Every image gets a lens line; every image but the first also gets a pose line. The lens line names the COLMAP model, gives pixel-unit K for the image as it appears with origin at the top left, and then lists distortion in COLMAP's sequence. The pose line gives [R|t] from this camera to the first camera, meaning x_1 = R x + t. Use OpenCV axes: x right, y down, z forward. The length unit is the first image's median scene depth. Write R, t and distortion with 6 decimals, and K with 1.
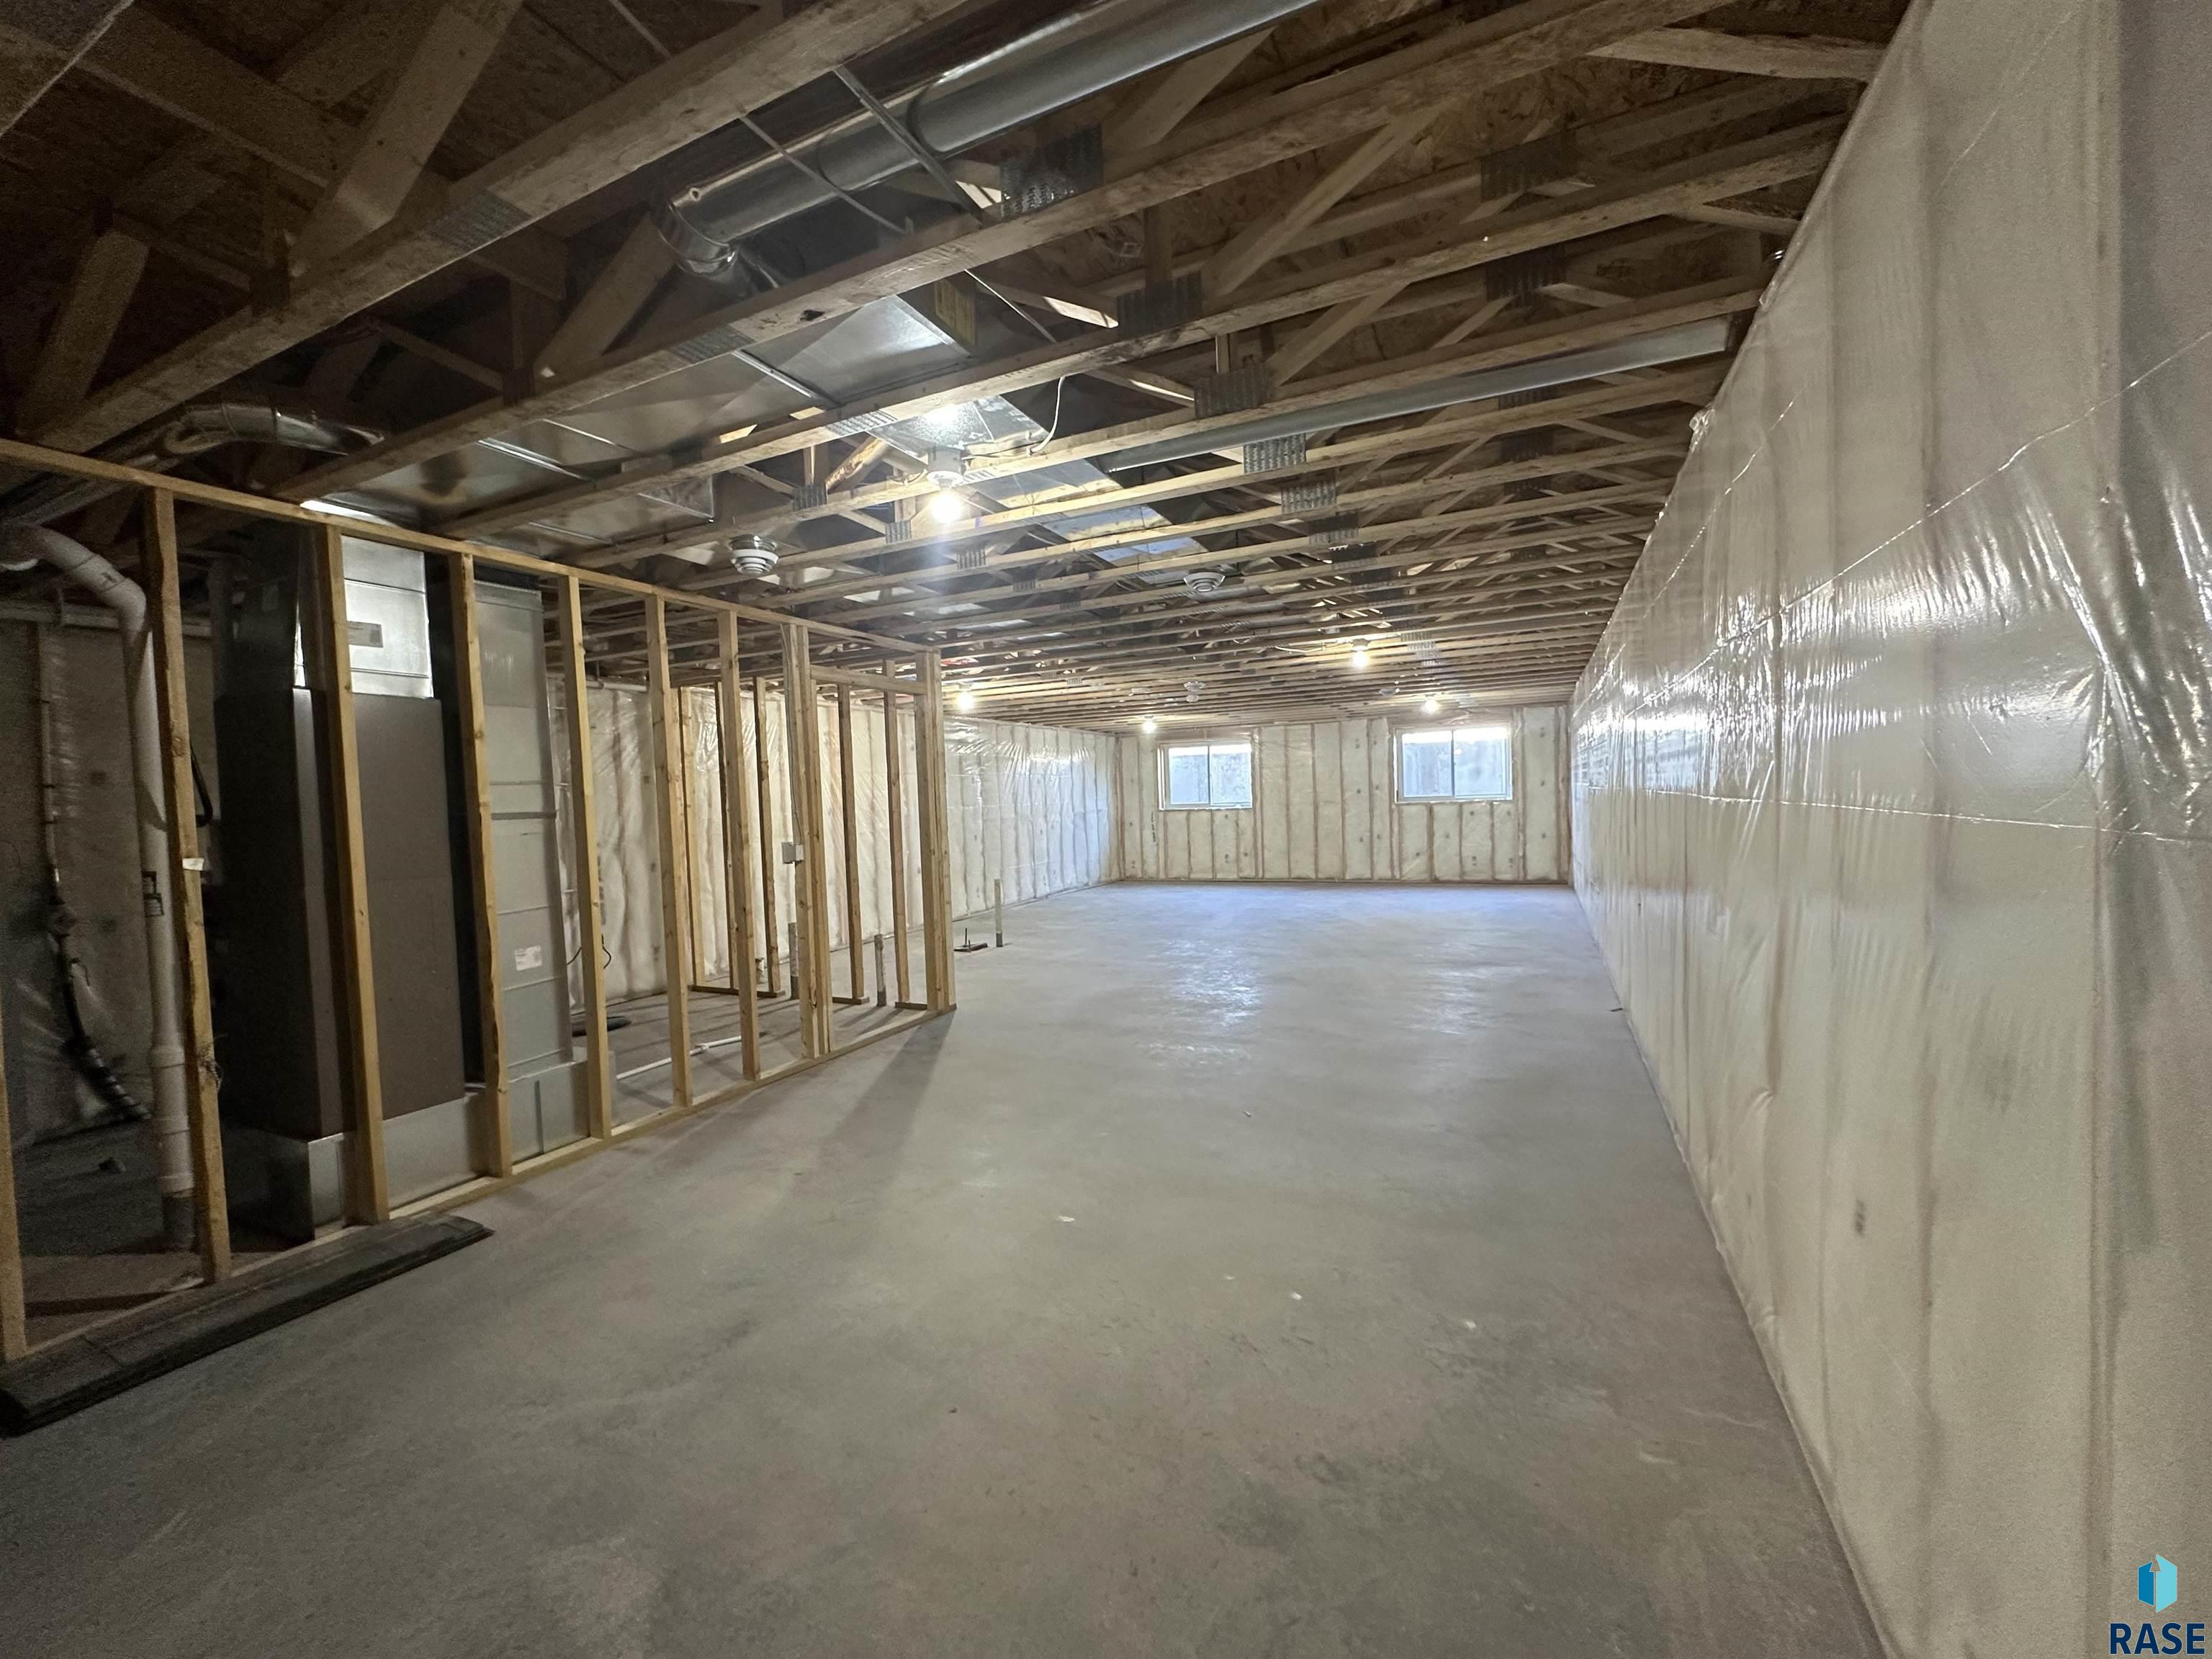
lens RADIAL K [[894.4, 0, 1105.2], [0, 894.4, 834.7], [0, 0, 1]] dist [-0.000504, 0.000009]
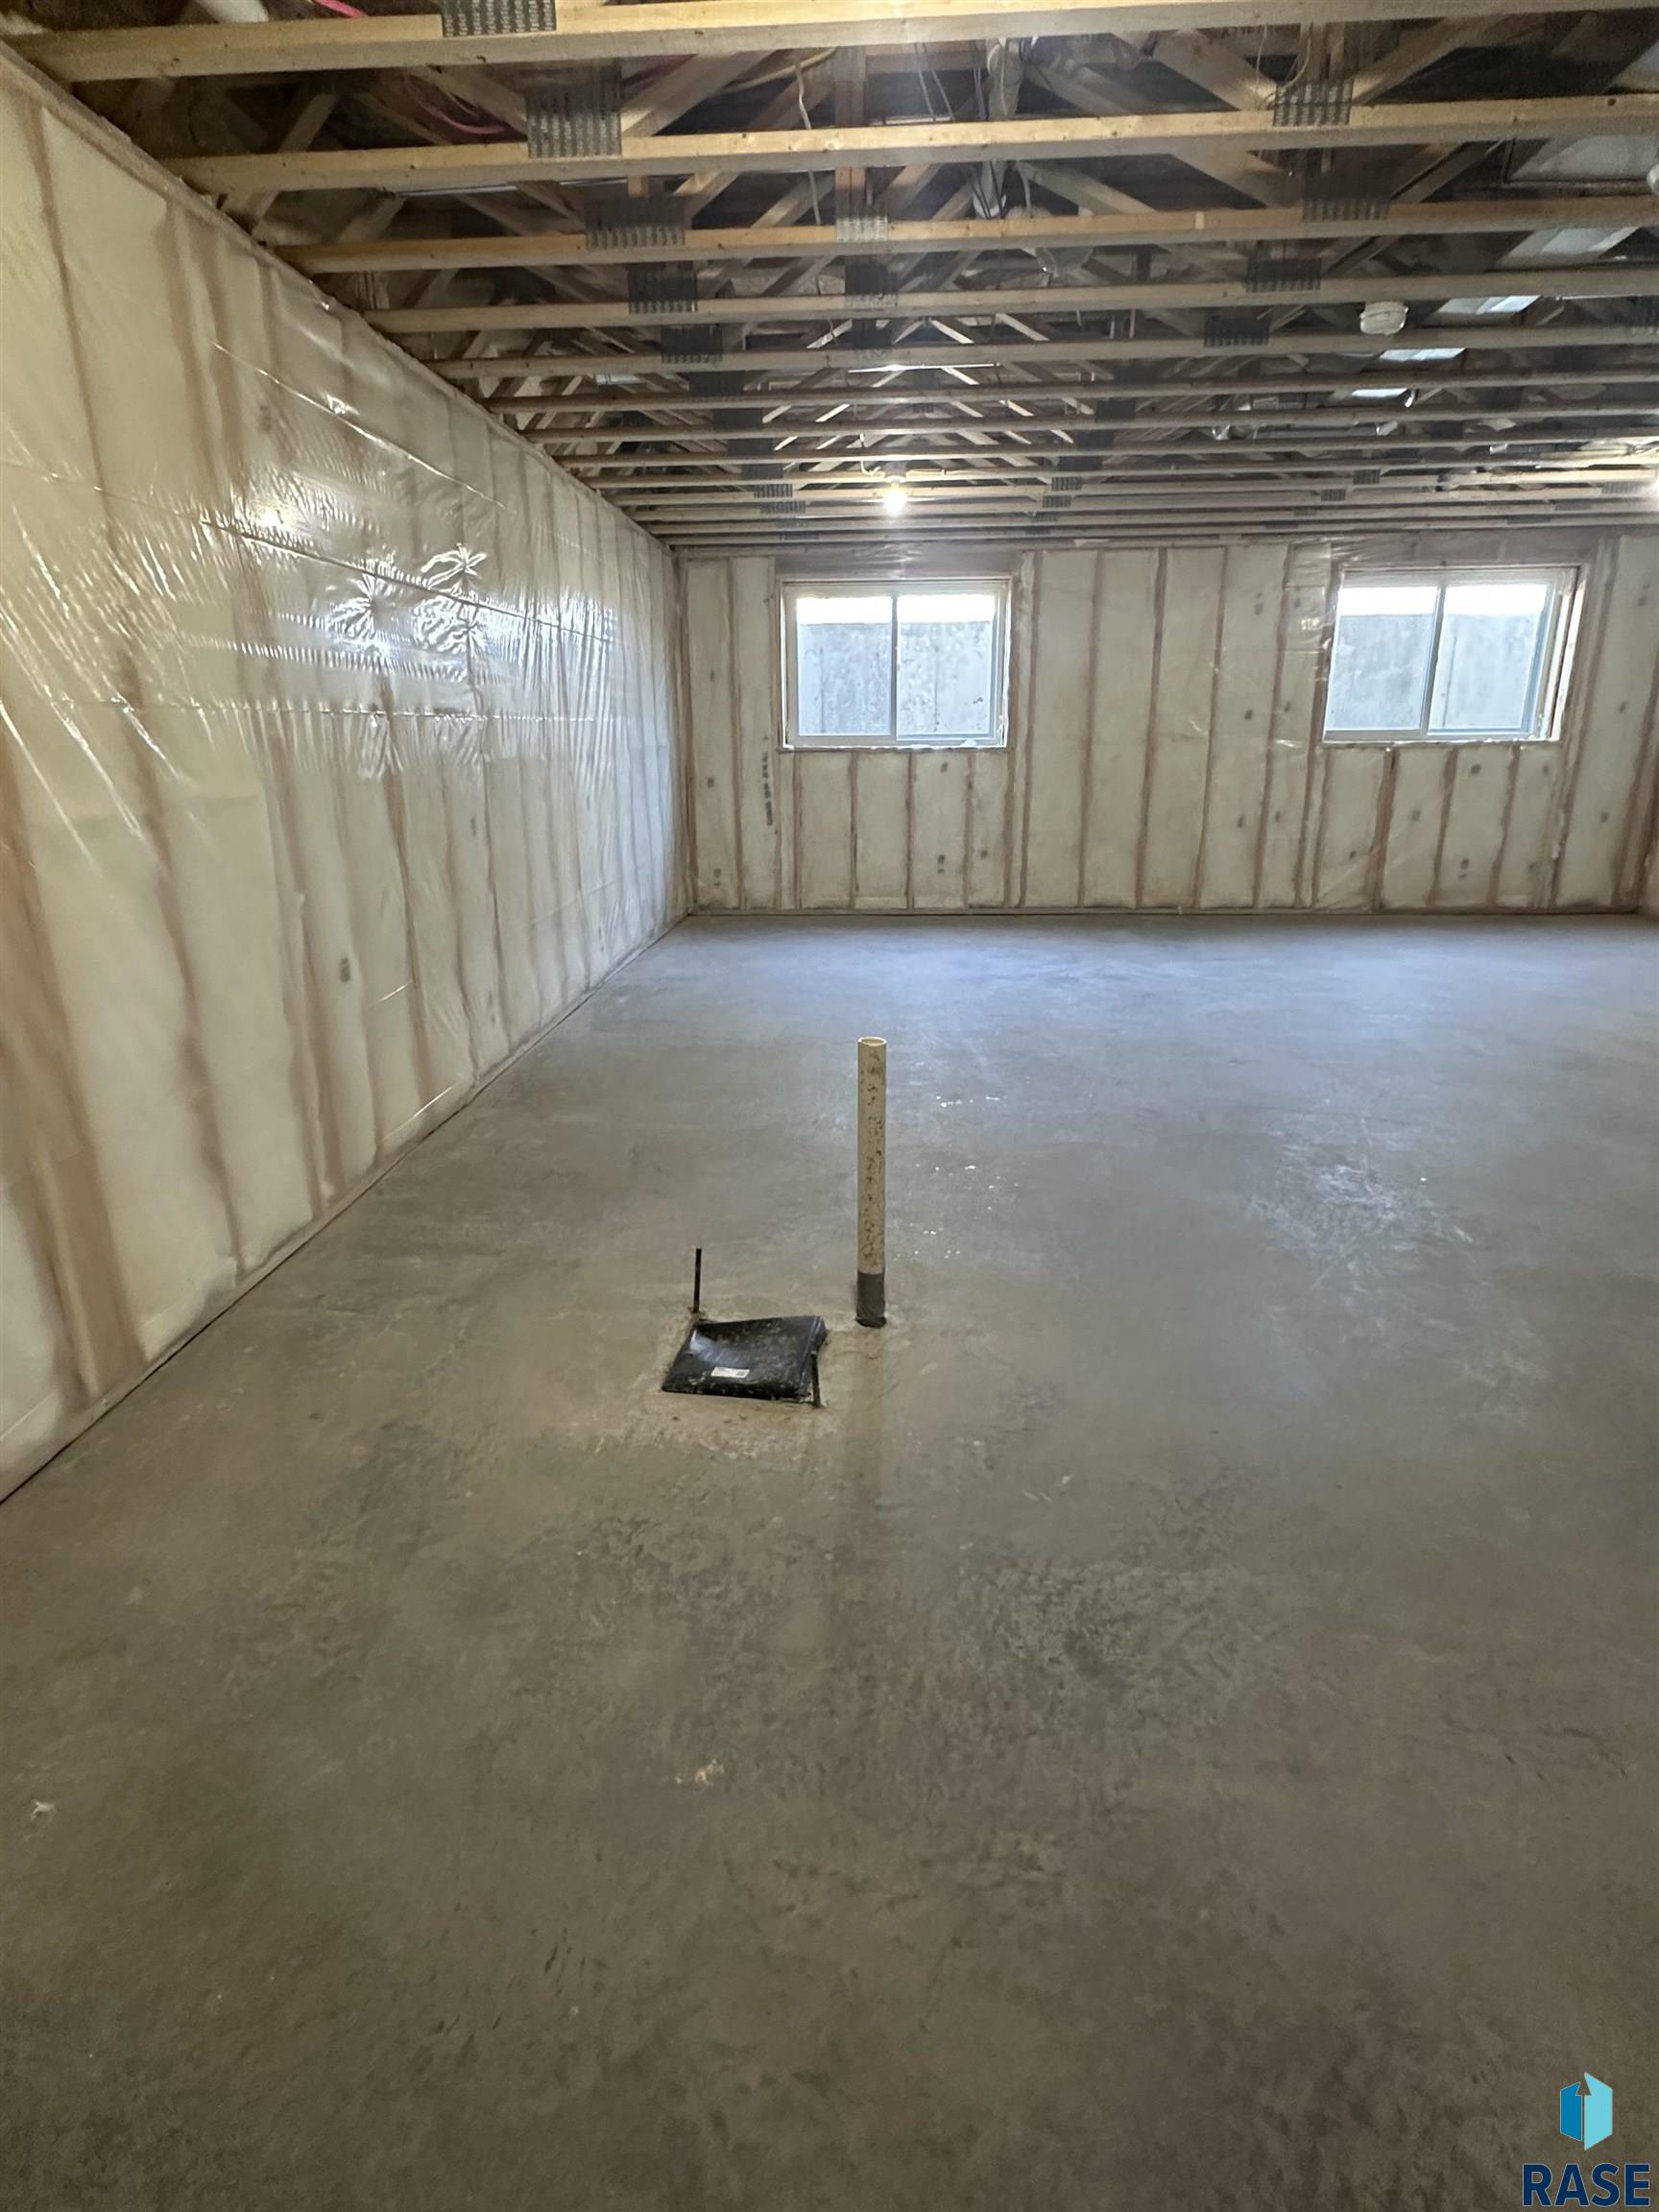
lens RADIAL K [[1178.3, 0, 826.0], [0, 1178.3, 1105.4], [0, 0, 1]] dist [-0.015737, 0.000149]
pose [[0.928549, -0.088602, 0.360481, -0.152229], [-0.005998, 0.967389, 0.253223, -0.005636], [-0.371161, -0.237292, 0.897737, 0.483518]]
